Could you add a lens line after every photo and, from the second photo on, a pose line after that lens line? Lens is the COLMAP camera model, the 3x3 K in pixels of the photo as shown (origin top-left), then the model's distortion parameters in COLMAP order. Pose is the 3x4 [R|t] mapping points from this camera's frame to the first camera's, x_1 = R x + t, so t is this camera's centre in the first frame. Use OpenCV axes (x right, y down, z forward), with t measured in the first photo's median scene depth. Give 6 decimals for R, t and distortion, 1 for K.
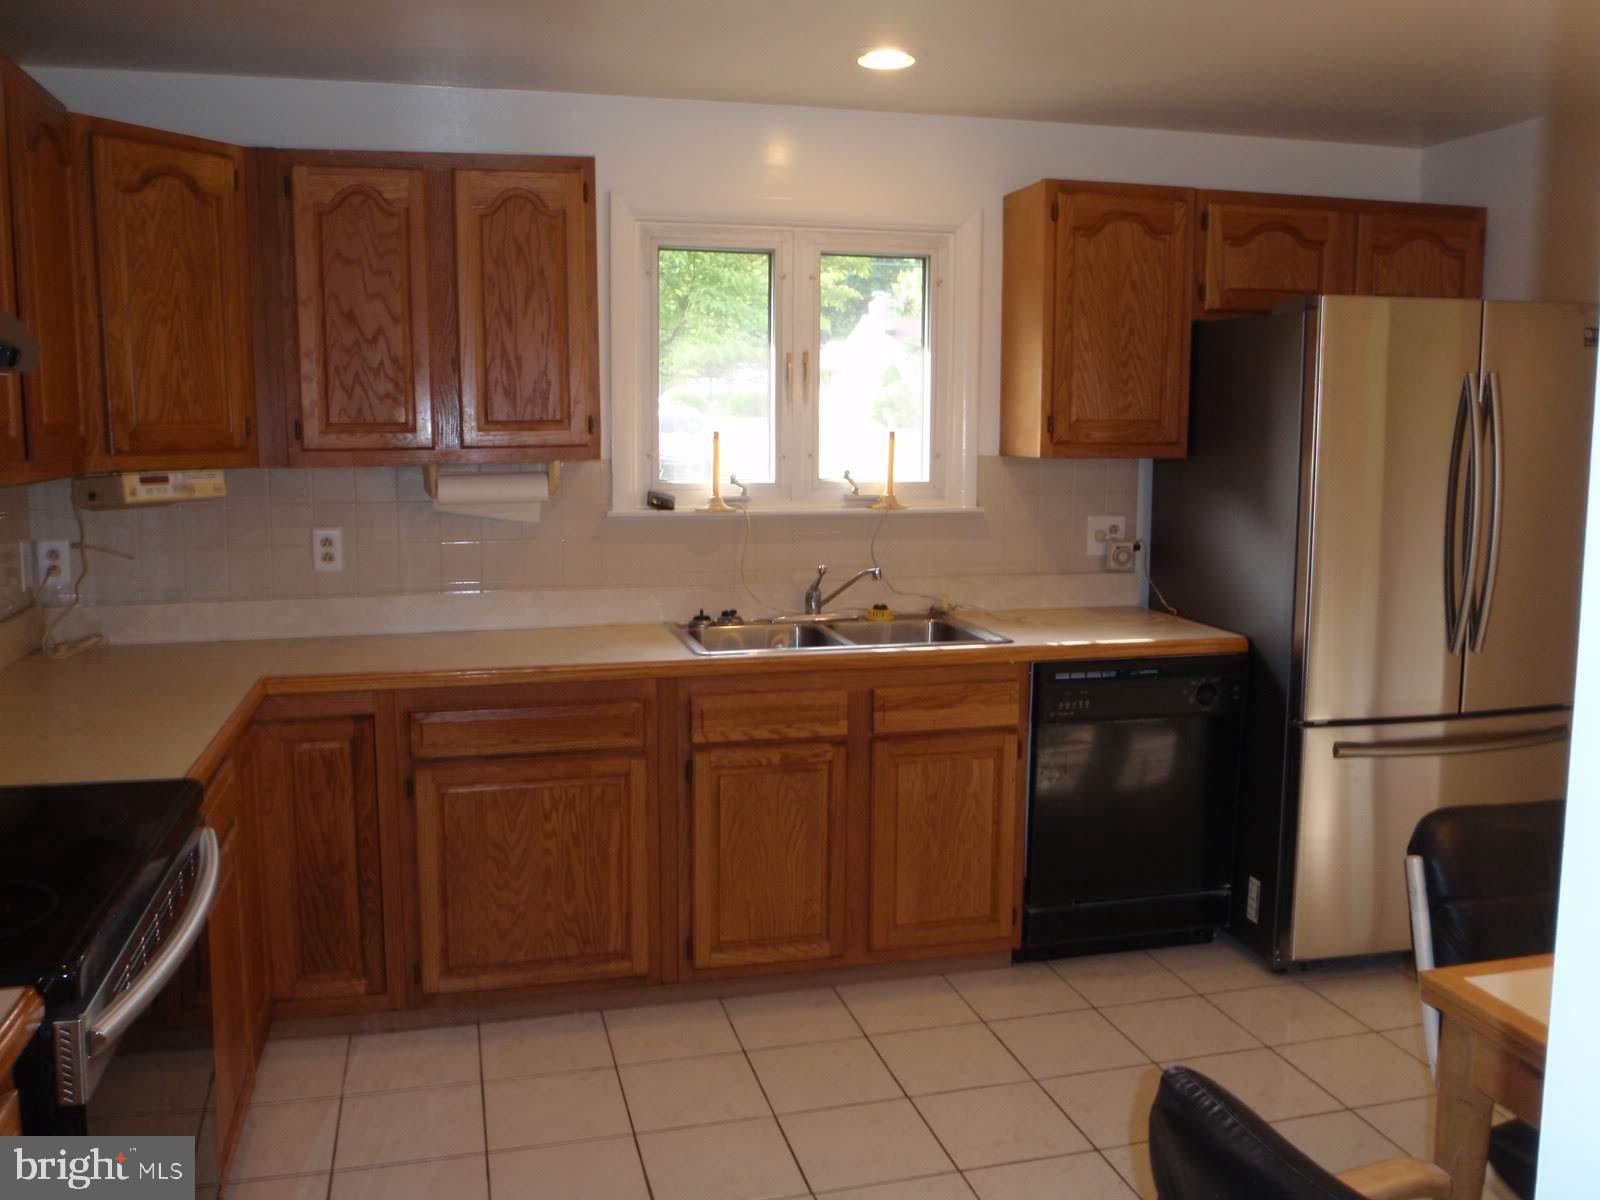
lens RADIAL K [[1349.9, 0, 801.2], [0, 1349.9, 597.6], [0, 0, 1]] dist [-0.078467, 0.056121]
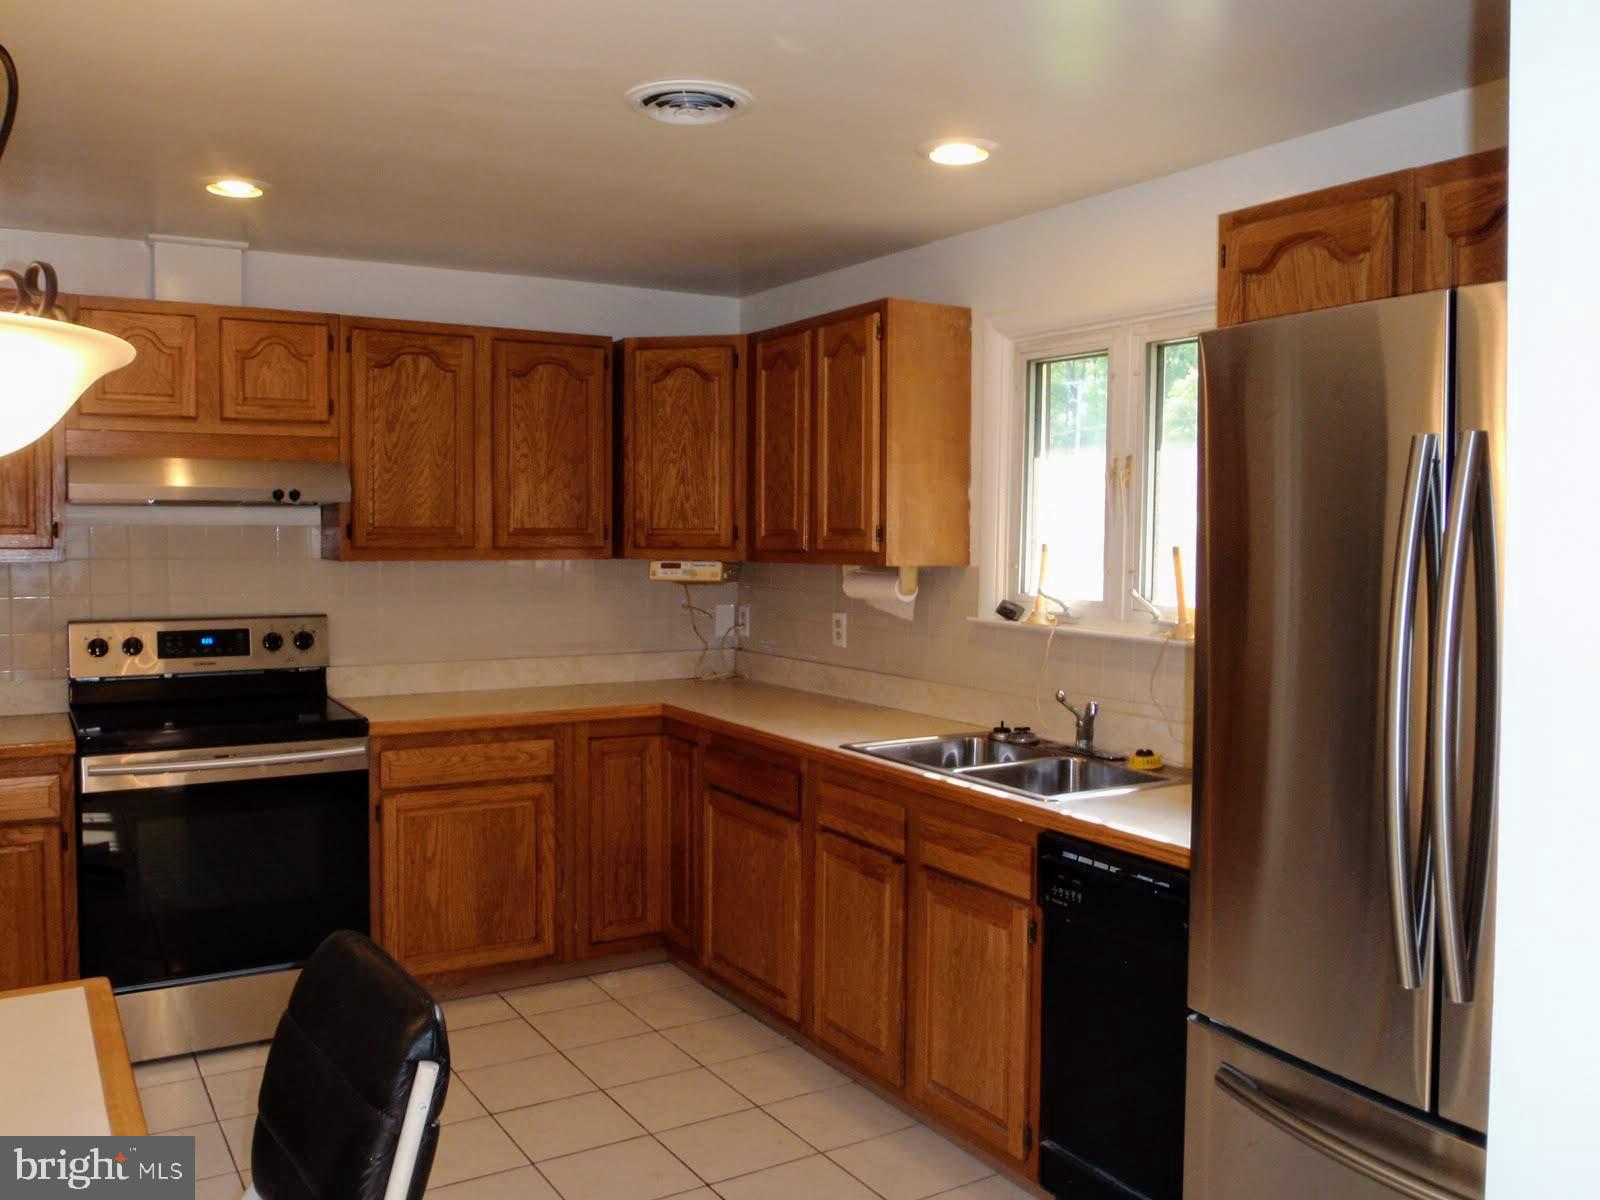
lens RADIAL K [[1349.9, 0, 800.9], [0, 1349.9, 599.0], [0, 0, 1]] dist [-0.078467, 0.056121]
pose [[0.279481, 0.049660, -0.958866, 0.918265], [-0.135967, 0.990645, 0.011675, -0.079435], [0.950475, 0.127112, 0.283618, 0.630334]]
